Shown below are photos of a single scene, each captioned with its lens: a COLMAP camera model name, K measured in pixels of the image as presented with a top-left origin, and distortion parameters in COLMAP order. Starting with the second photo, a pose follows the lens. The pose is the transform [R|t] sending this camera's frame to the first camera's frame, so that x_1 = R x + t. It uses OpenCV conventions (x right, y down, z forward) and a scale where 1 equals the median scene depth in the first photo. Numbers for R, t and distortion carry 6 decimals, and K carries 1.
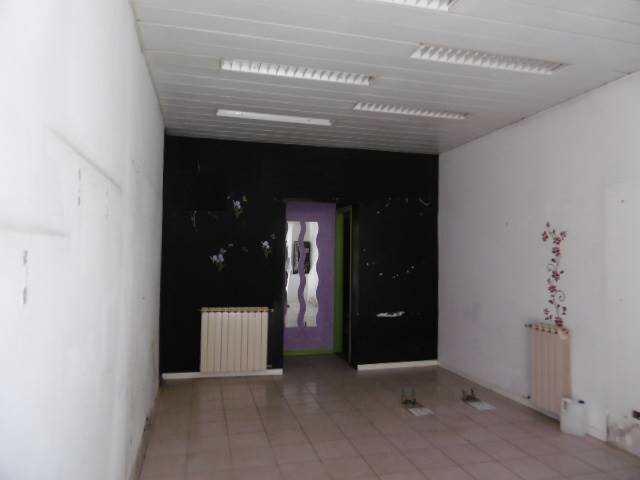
lens RADIAL K [[450.2, 0, 320.1], [0, 450.2, 244.3], [0, 0, 1]] dist [-0.018896, 0.012158]
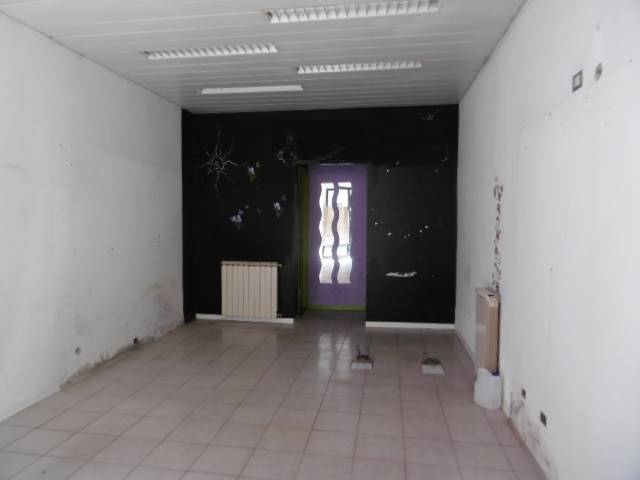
lens RADIAL K [[450.2, 0, 321.0], [0, 450.2, 243.2], [0, 0, 1]] dist [-0.018896, 0.012158]
pose [[0.918402, 0.015472, -0.395345, 0.433136], [0.017994, 0.996568, 0.080803, 0.004828], [0.395238, -0.081324, 0.914972, 0.033244]]
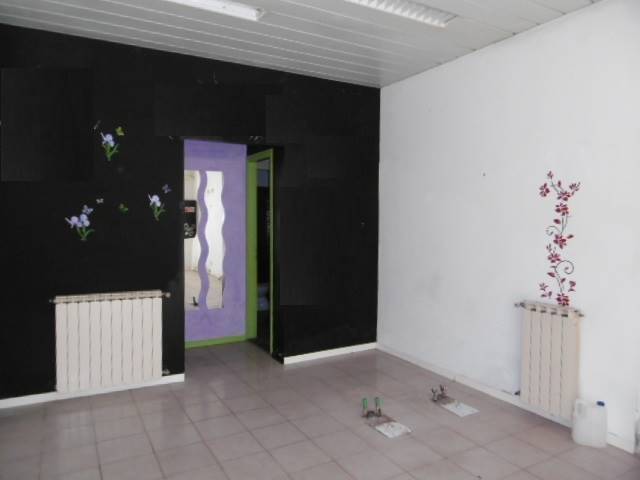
lens RADIAL K [[450.2, 0, 317.4], [0, 450.2, 242.9], [0, 0, 1]] dist [-0.018896, 0.012158]
pose [[0.967074, -0.019243, 0.253769, -0.058662], [-0.002456, 0.996386, 0.084911, 0.006600], [-0.254485, -0.082738, 0.963531, 0.281764]]
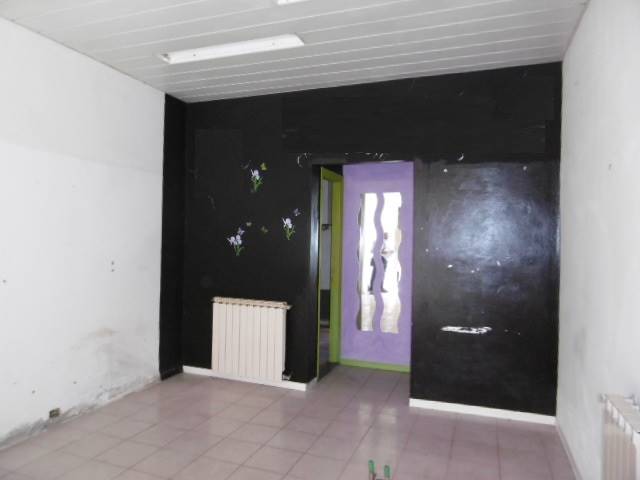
lens RADIAL K [[450.2, 0, 319.9], [0, 450.2, 243.2], [0, 0, 1]] dist [-0.018896, 0.012158]
pose [[0.818539, 0.005944, -0.574420, 0.395737], [0.009532, 0.999668, 0.023928, 0.018529], [0.574372, -0.025061, 0.818211, 0.409385]]
